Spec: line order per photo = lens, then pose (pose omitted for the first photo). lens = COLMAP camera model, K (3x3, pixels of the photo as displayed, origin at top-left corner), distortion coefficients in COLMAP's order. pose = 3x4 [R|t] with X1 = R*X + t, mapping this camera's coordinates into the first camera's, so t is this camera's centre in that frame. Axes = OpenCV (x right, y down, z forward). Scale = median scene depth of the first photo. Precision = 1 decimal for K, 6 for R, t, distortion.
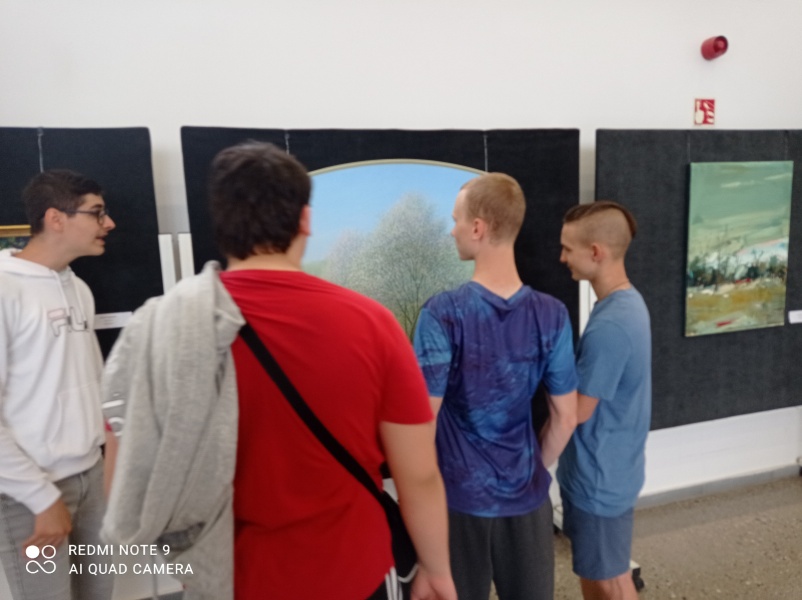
lens RADIAL K [[594.0, 0, 399.7], [0, 594.0, 300.9], [0, 0, 1]] dist [0.057530, -0.038105]
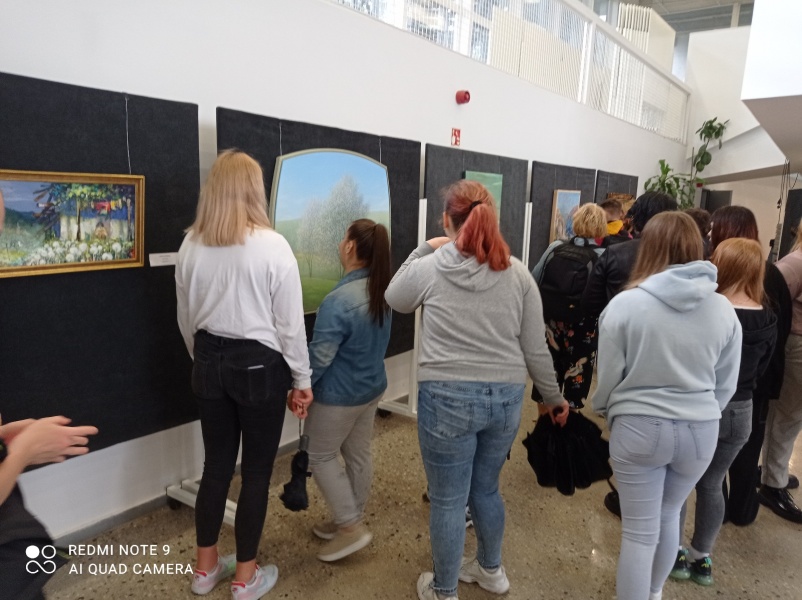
lens RADIAL K [[594.0, 0, 402.8], [0, 594.0, 298.4], [0, 0, 1]] dist [0.057530, -0.038105]
pose [[0.806779, -0.027062, 0.590233, -0.563624], [0.007787, 0.999351, 0.035175, 0.051426], [-0.590802, -0.023782, 0.806466, -0.184701]]
